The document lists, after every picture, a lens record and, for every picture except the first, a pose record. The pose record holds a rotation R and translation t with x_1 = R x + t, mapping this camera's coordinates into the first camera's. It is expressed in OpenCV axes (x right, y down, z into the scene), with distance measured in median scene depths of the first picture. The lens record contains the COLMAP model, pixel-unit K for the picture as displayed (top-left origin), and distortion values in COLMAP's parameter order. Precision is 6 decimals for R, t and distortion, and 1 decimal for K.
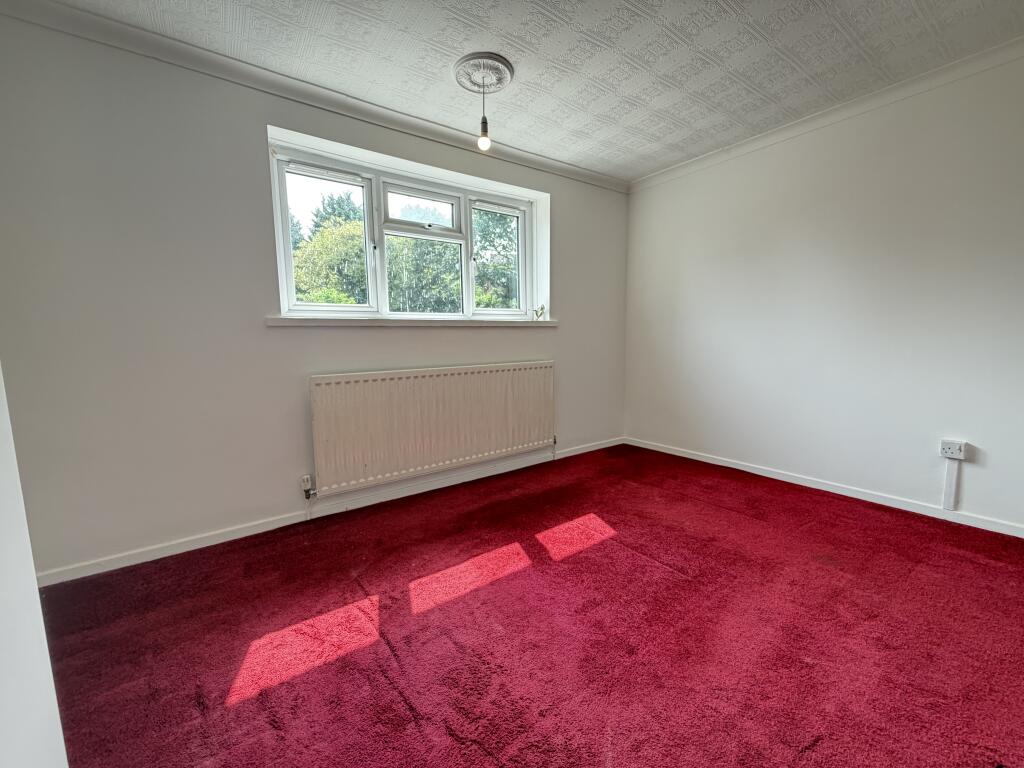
lens RADIAL K [[410.6, 0, 513.3], [0, 410.6, 381.8], [0, 0, 1]] dist [-0.001762, 0.000068]
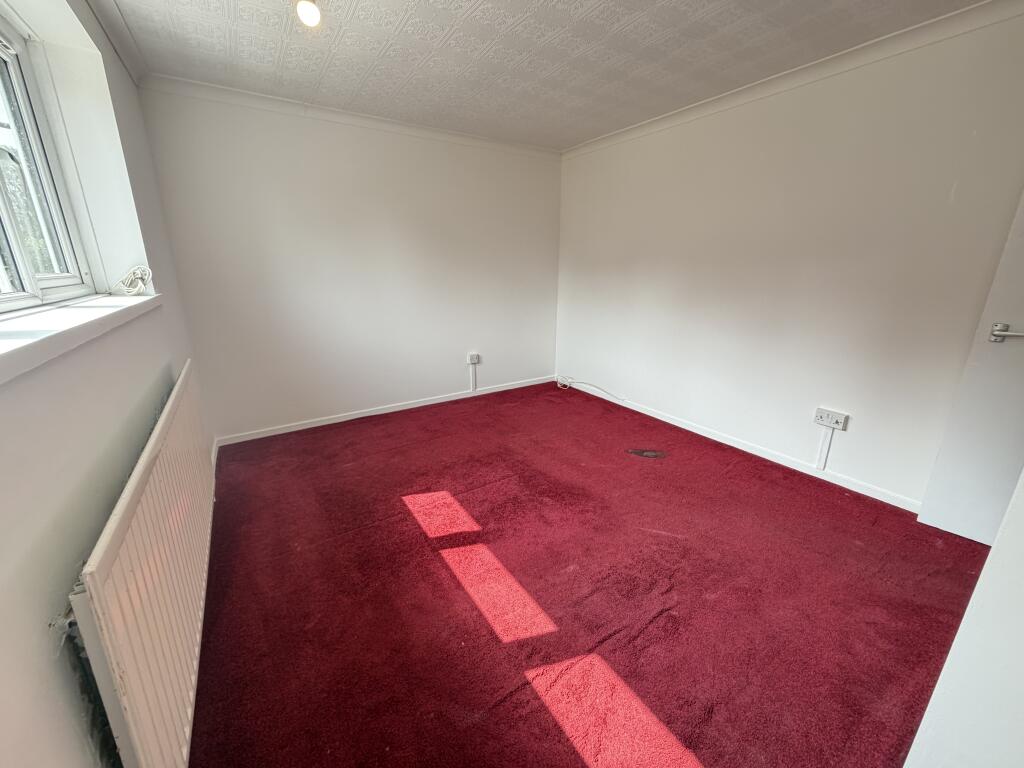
lens RADIAL K [[410.6, 0, 507.4], [0, 410.6, 381.5], [0, 0, 1]] dist [-0.001762, 0.000068]
pose [[0.054427, -0.256976, 0.964884, -0.861132], [0.106043, 0.962339, 0.250316, -0.214213], [-0.992871, 0.088695, 0.079628, 0.818084]]
